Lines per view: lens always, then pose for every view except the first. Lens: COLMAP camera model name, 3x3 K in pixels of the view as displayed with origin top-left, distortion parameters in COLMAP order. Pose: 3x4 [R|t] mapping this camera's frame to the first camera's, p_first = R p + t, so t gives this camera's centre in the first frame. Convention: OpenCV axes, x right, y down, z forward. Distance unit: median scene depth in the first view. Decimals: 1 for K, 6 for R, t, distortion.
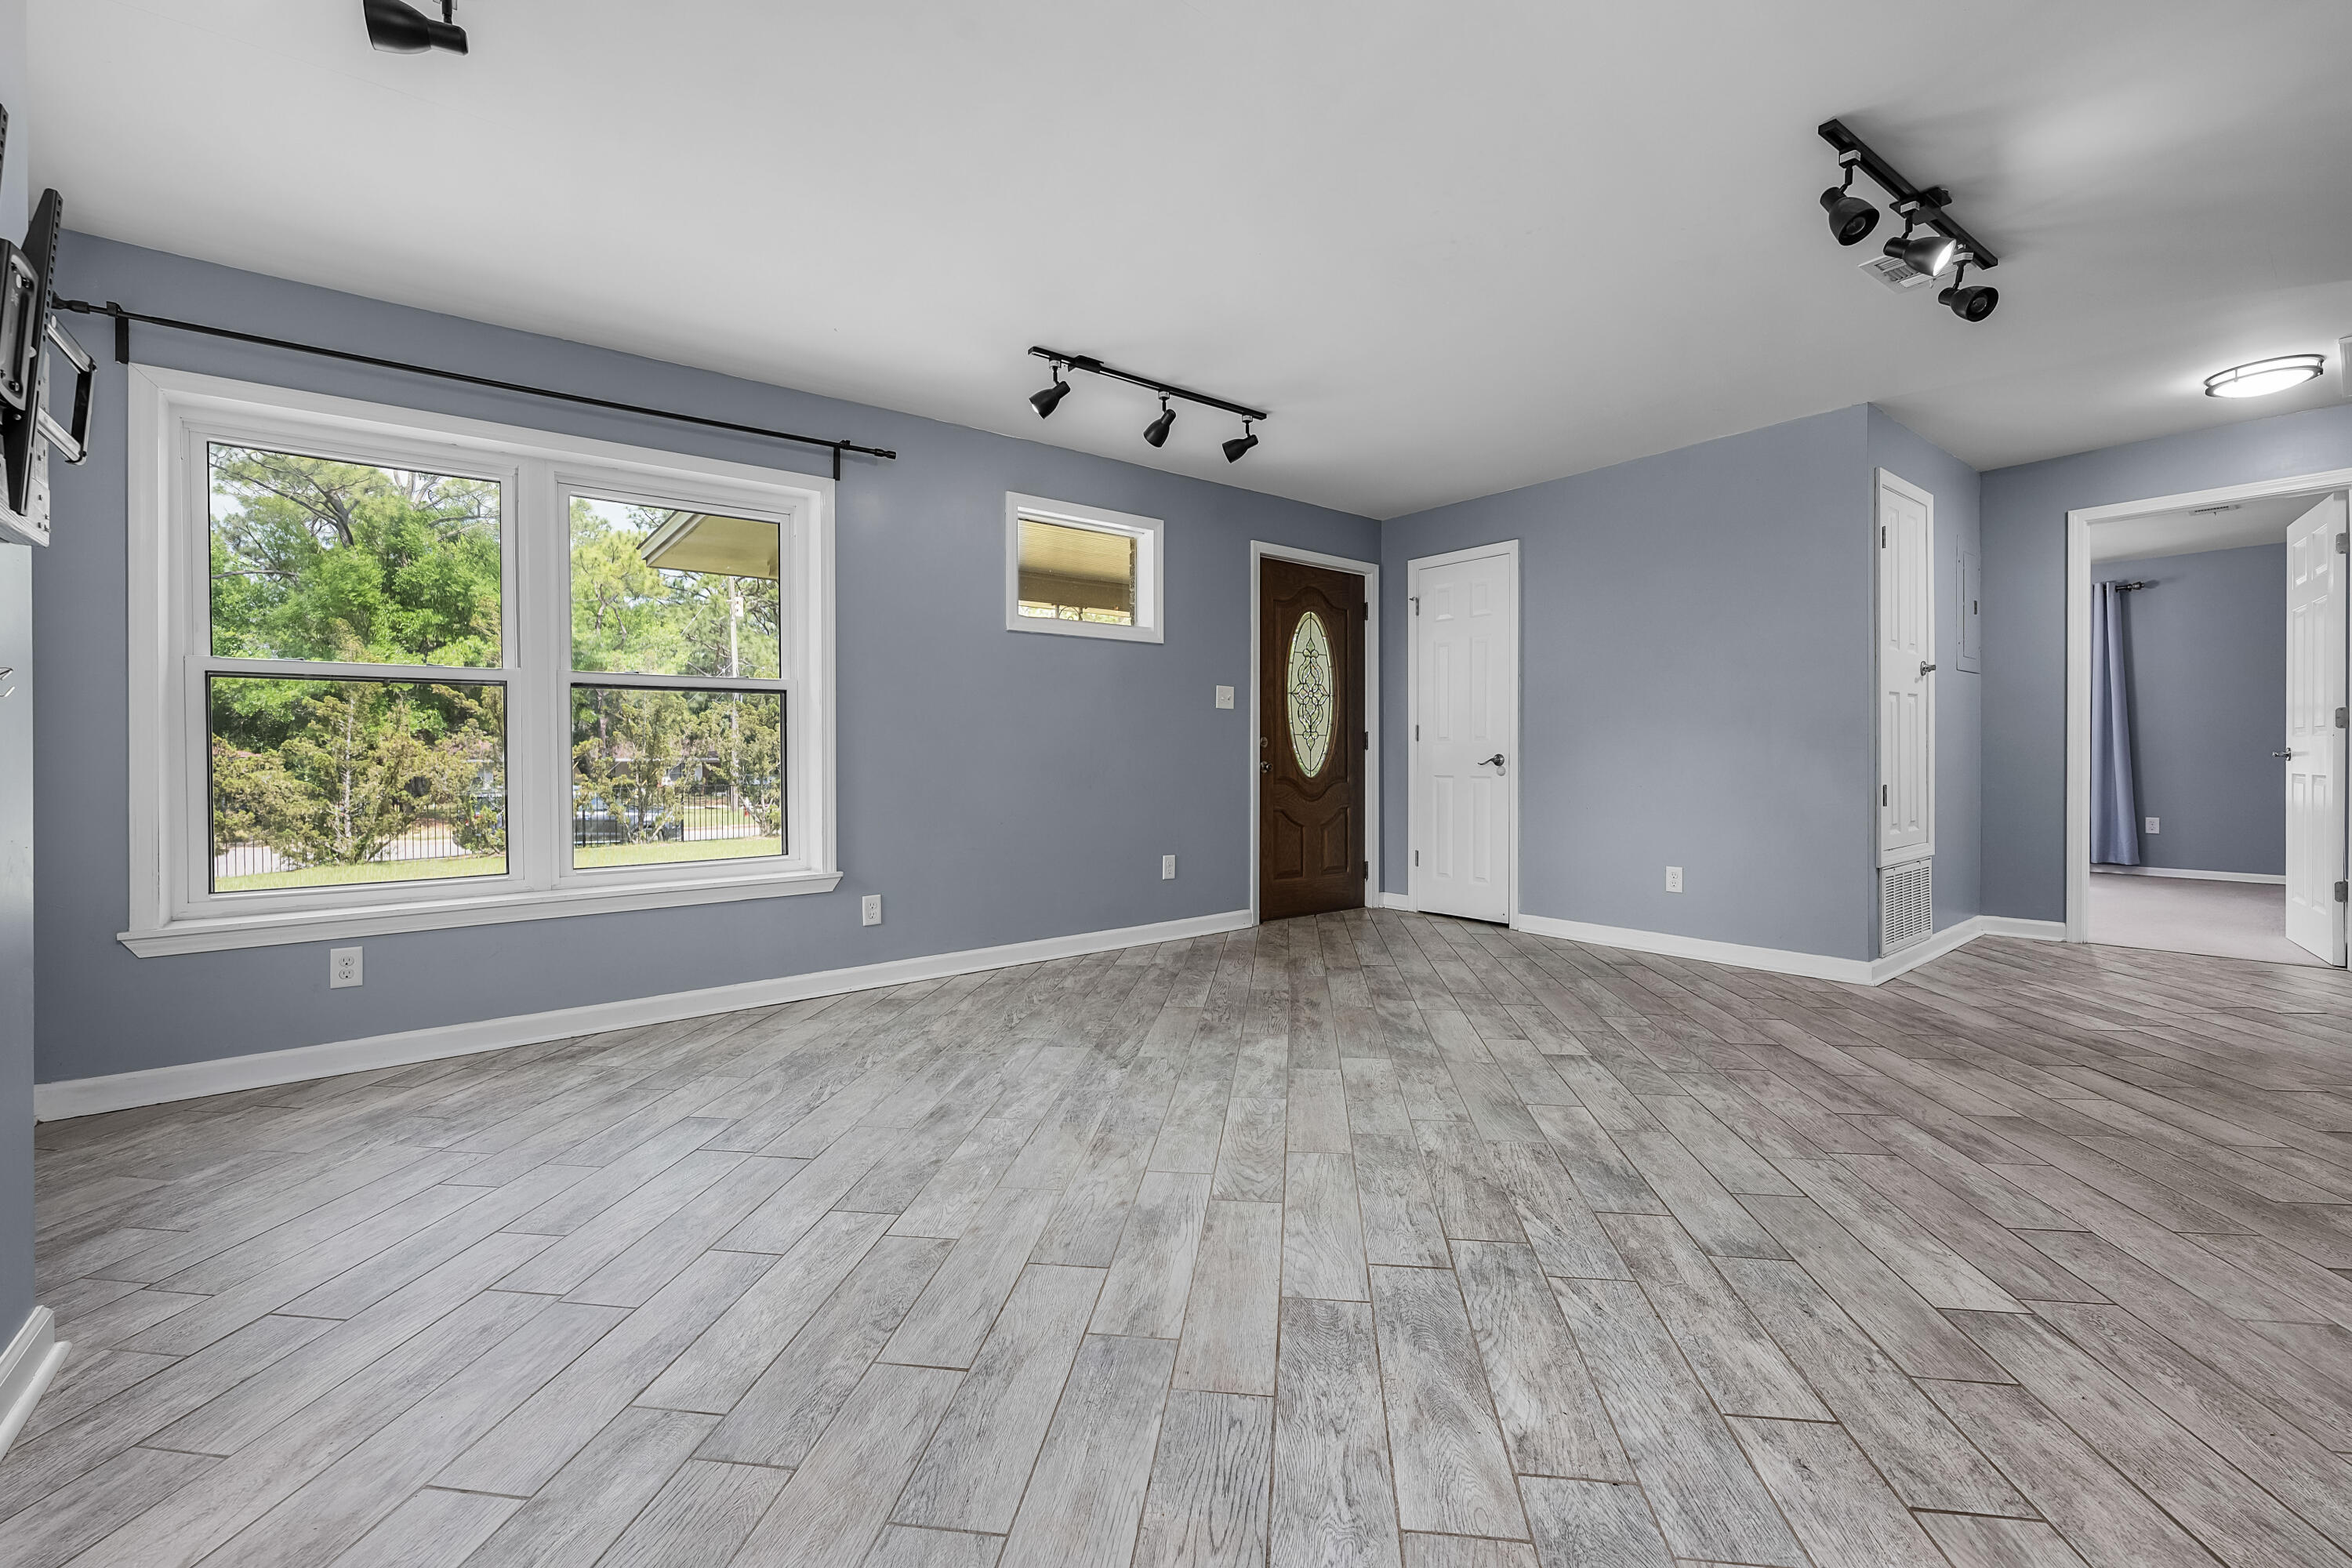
lens RADIAL K [[962.6, 0, 1180.0], [0, 962.6, 765.2], [0, 0, 1]] dist [-0.006460, 0.001080]
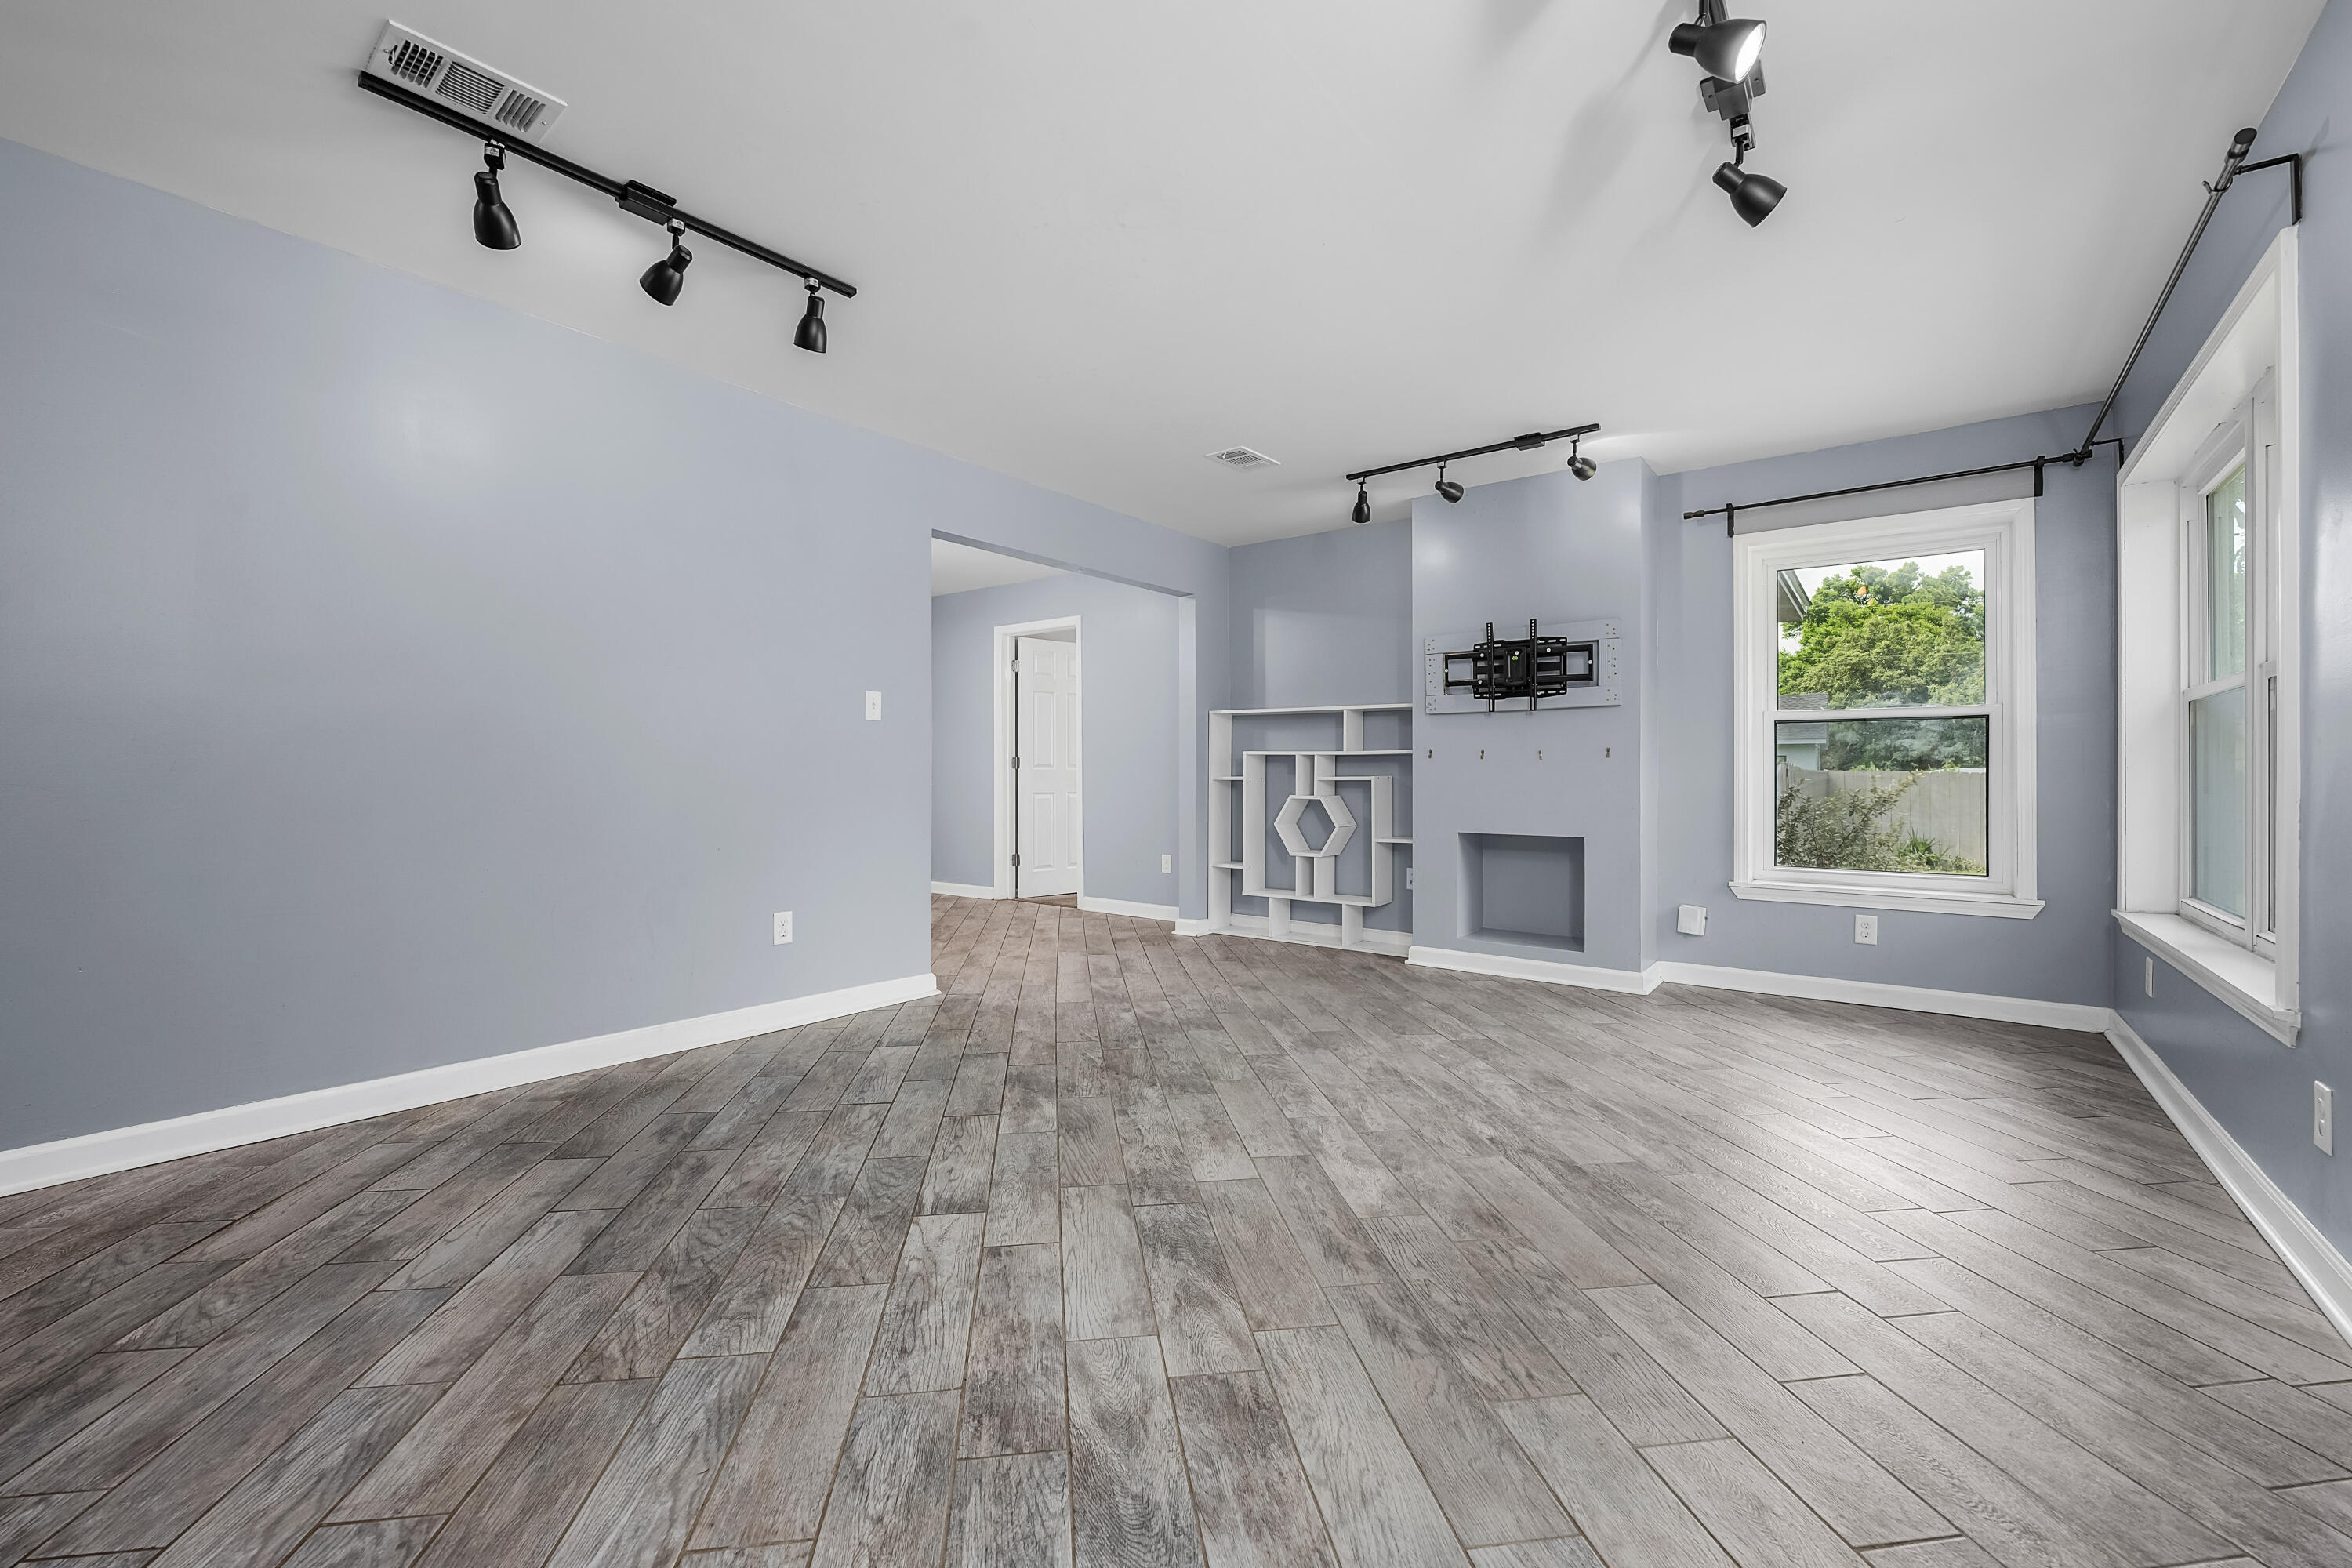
lens RADIAL K [[962.6, 0, 1179.6], [0, 962.6, 773.3], [0, 0, 1]] dist [-0.006460, 0.001080]
pose [[-0.967180, 0.003153, -0.254073, 0.482617], [0.000937, 0.999960, 0.008843, -0.025553], [0.254090, 0.008314, -0.967145, 1.971476]]
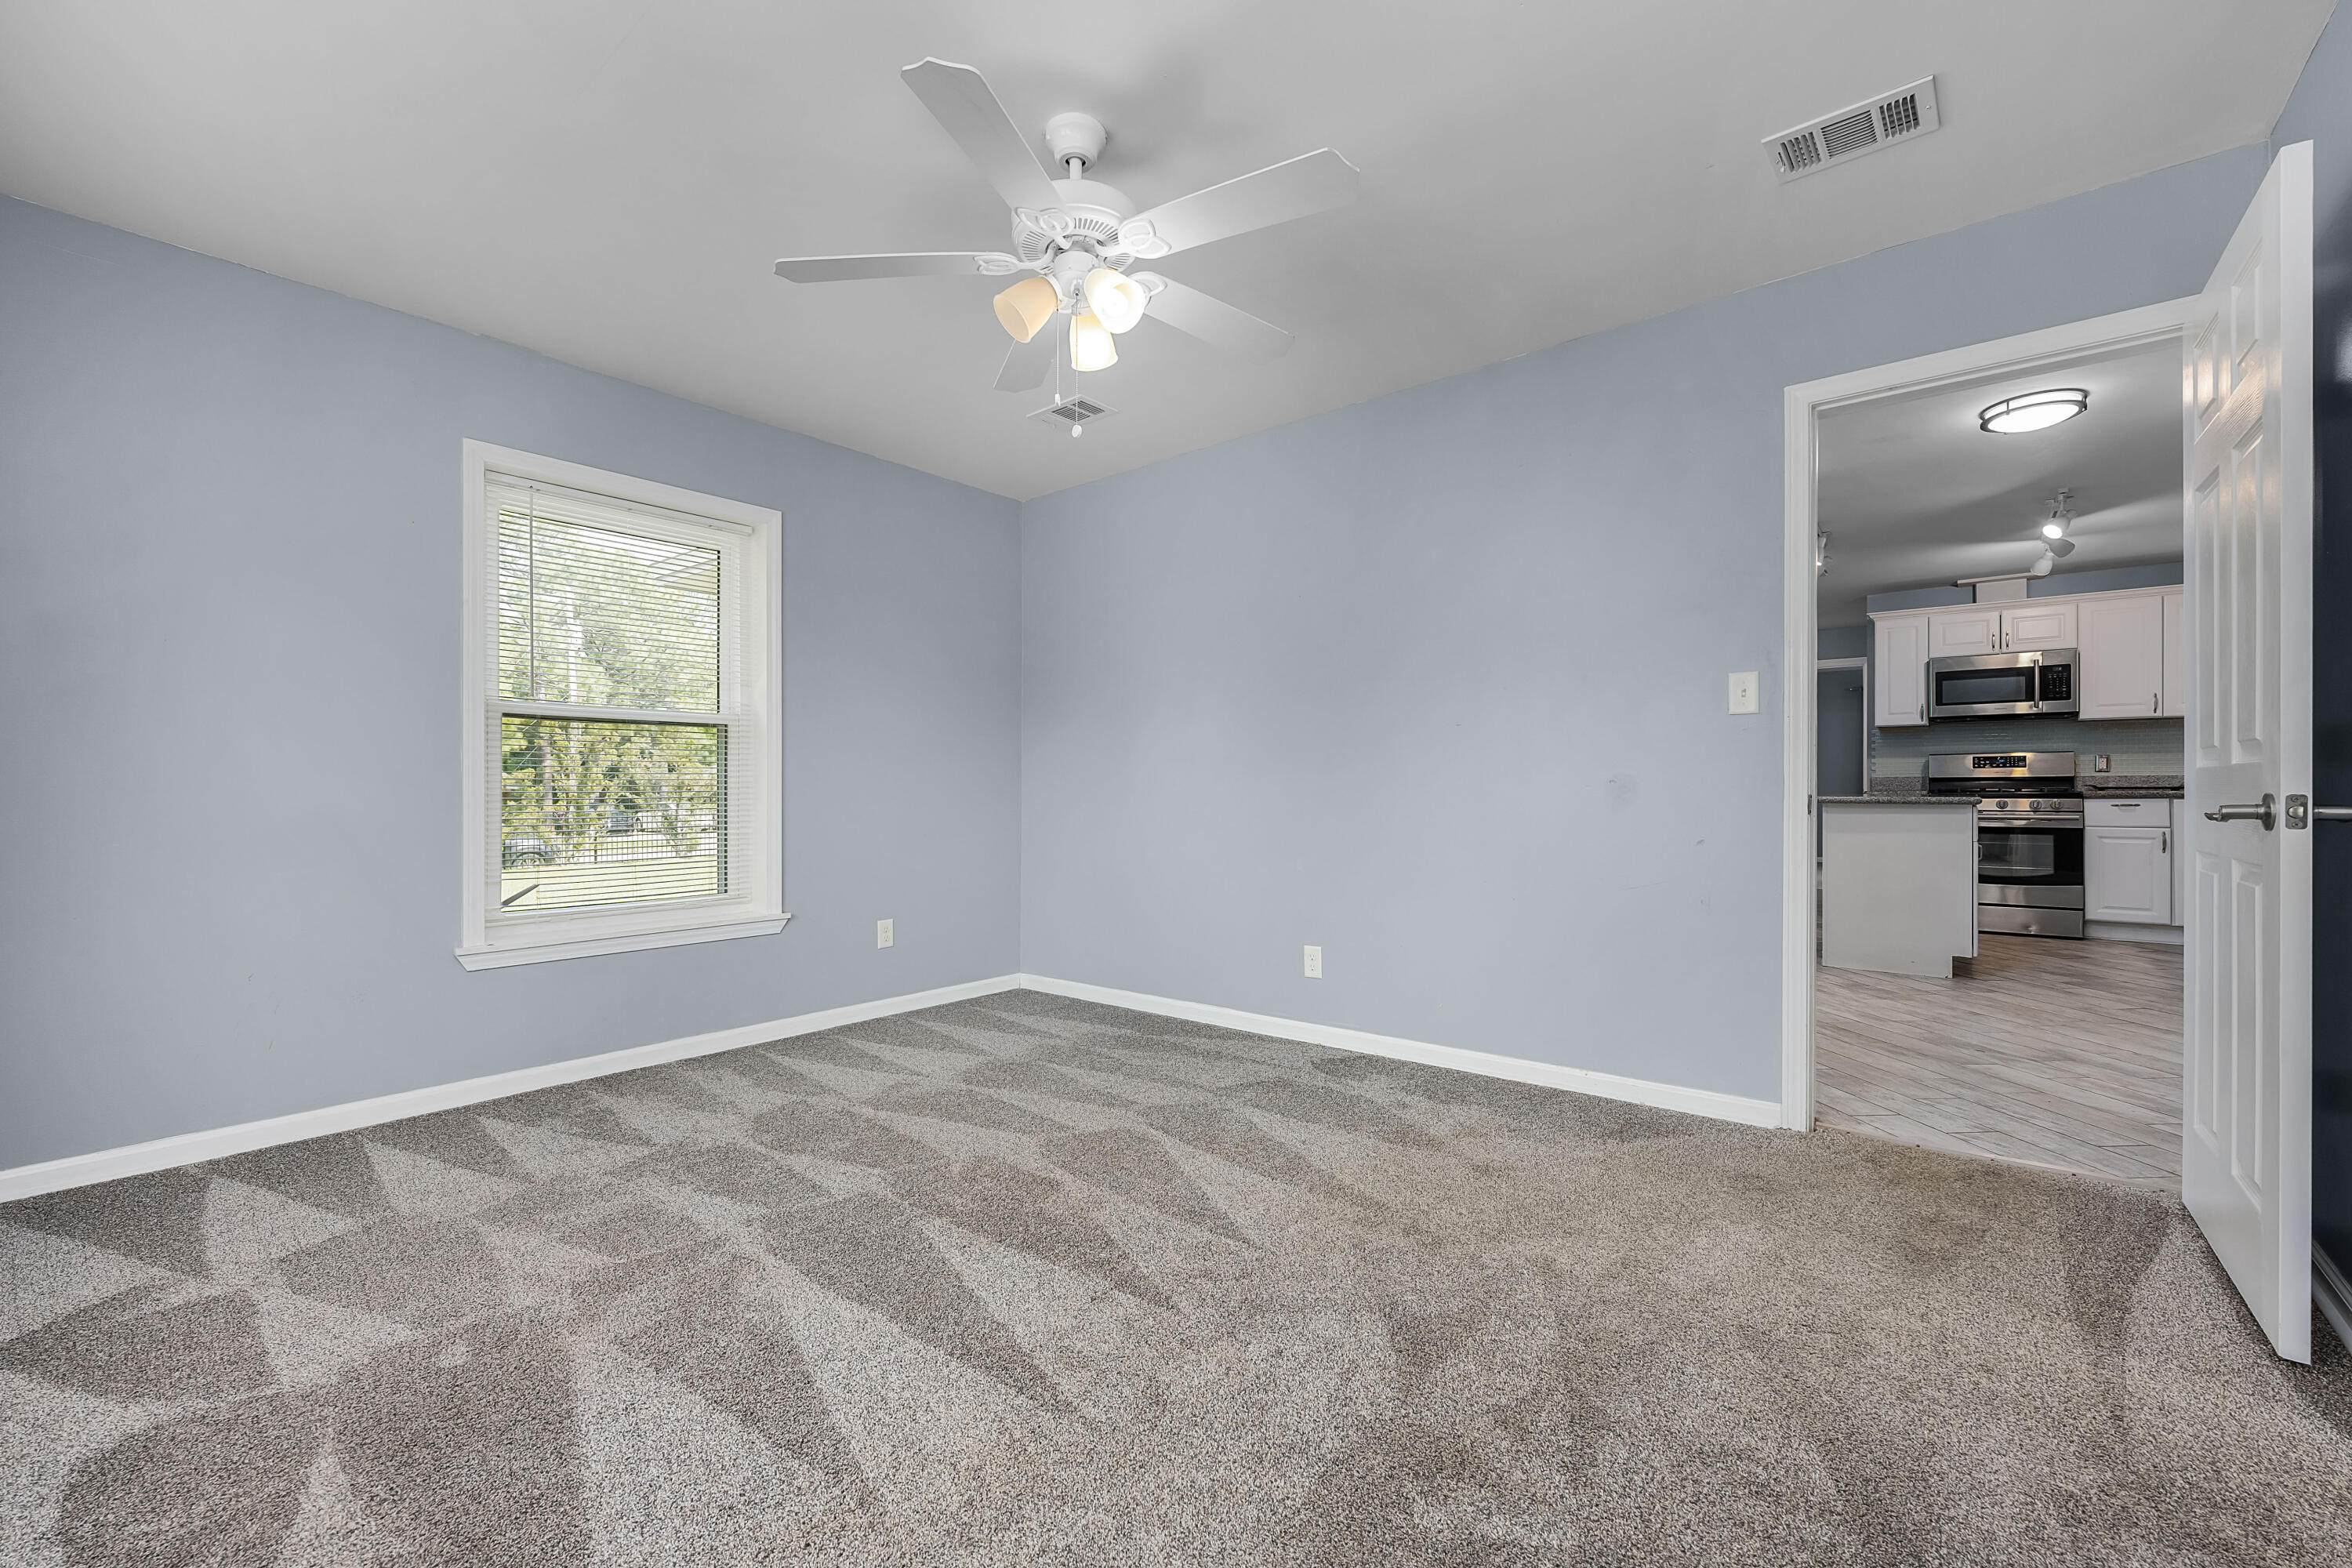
lens RADIAL K [[962.6, 0, 1173.2], [0, 962.6, 785.4], [0, 0, 1]] dist [-0.006460, 0.001080]
pose [[0.978159, 0.006352, 0.207762, -0.779898], [-0.004329, 0.999939, -0.010189, 0.008395], [-0.207814, 0.009068, 0.978126, -1.524763]]
